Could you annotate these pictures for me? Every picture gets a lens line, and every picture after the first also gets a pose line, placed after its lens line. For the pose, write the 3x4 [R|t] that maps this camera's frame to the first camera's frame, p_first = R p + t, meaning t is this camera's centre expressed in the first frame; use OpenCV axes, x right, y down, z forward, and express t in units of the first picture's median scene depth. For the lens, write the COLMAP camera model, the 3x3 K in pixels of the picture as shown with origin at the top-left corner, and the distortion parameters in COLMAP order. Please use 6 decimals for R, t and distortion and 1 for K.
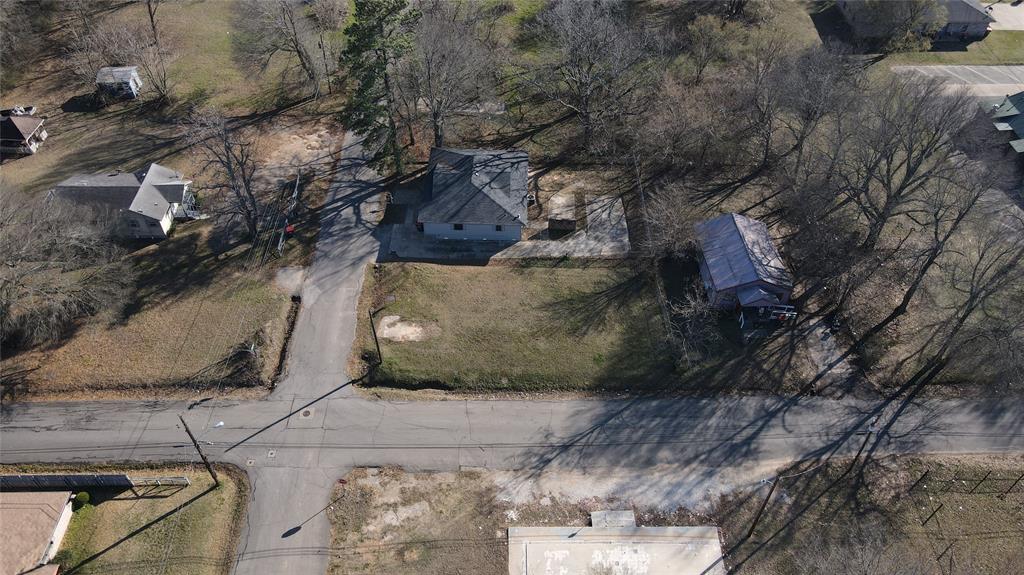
lens RADIAL K [[757.9, 0, 512.7], [0, 757.9, 283.6], [0, 0, 1]] dist [-0.000142, 0.027368]
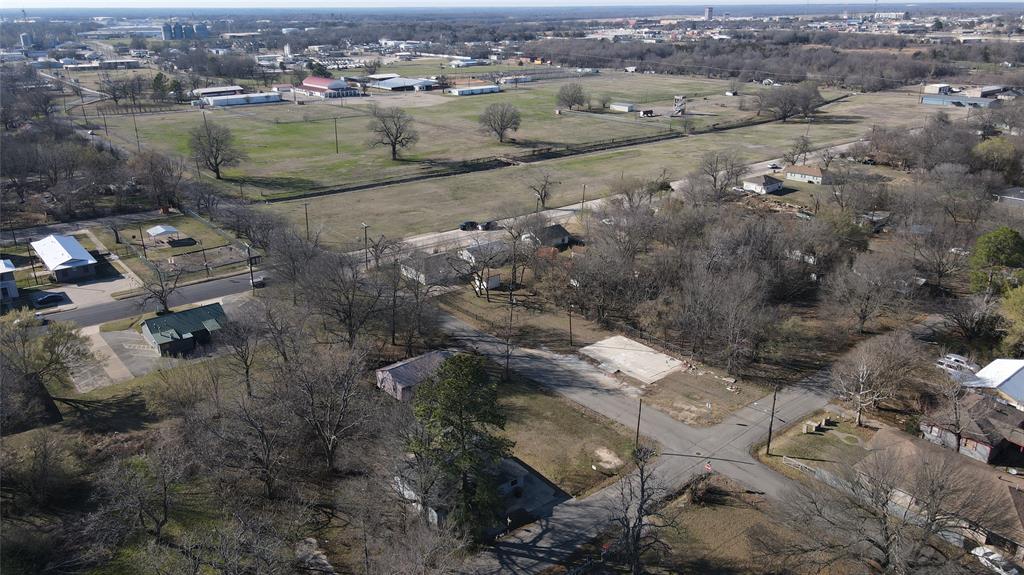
lens RADIAL K [[757.9, 0, 512.7], [0, 757.9, 283.6], [0, 0, 1]] dist [-0.000142, 0.027368]
pose [[-0.622369, -0.272819, 0.733639, -0.981187], [0.564287, 0.493164, 0.662095, -1.117658], [-0.542437, 0.826050, -0.152982, 1.068365]]
